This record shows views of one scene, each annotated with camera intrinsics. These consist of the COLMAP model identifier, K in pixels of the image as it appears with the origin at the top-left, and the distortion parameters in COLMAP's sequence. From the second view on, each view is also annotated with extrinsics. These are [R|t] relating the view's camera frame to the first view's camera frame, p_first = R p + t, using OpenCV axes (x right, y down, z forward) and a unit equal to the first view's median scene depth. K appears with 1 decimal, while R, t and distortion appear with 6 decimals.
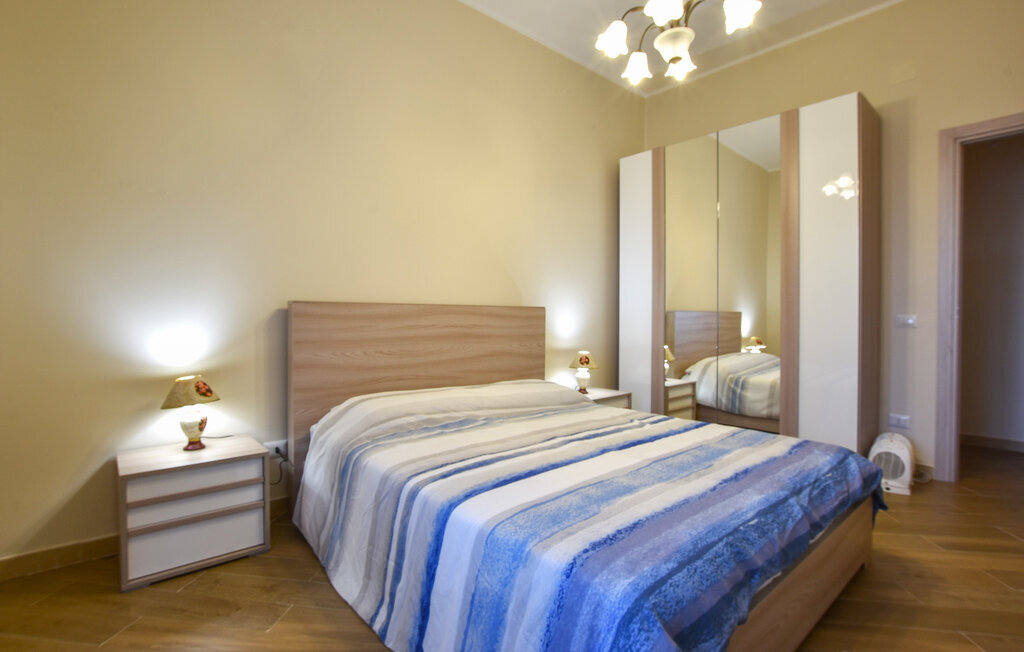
lens RADIAL K [[461.4, 0, 513.3], [0, 461.4, 307.7], [0, 0, 1]] dist [-0.000088, 0.000155]
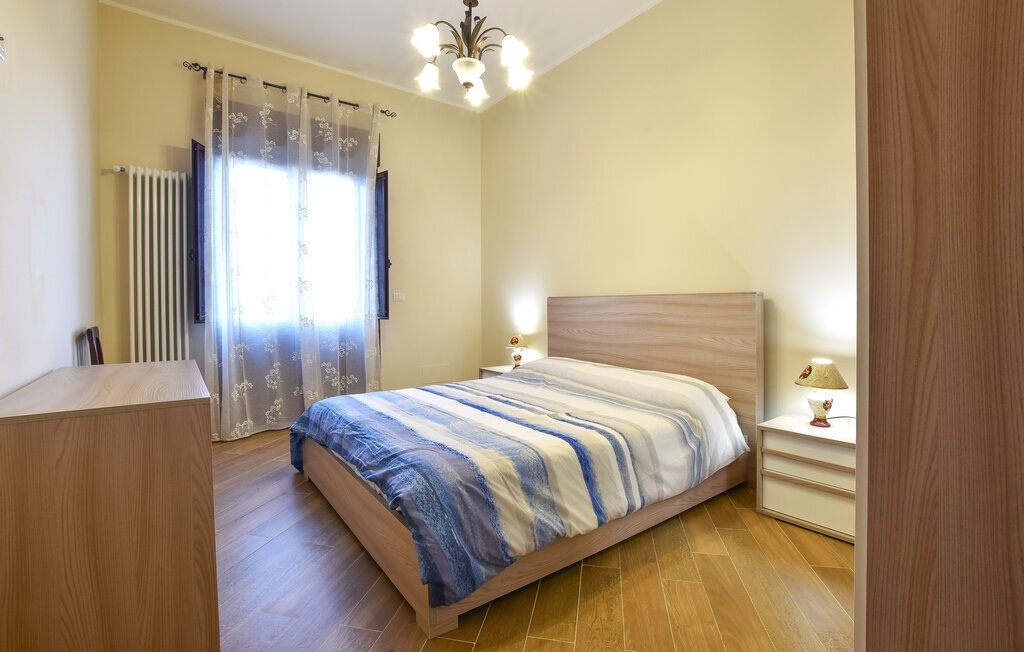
lens RADIAL K [[461.4, 0, 513.3], [0, 461.4, 307.7], [0, 0, 1]] dist [-0.000088, 0.000155]
pose [[-0.059414, -0.000654, -0.998233, 0.970984], [0.027024, 0.999632, -0.002263, 0.017194], [0.997868, -0.027110, -0.059375, 0.732005]]
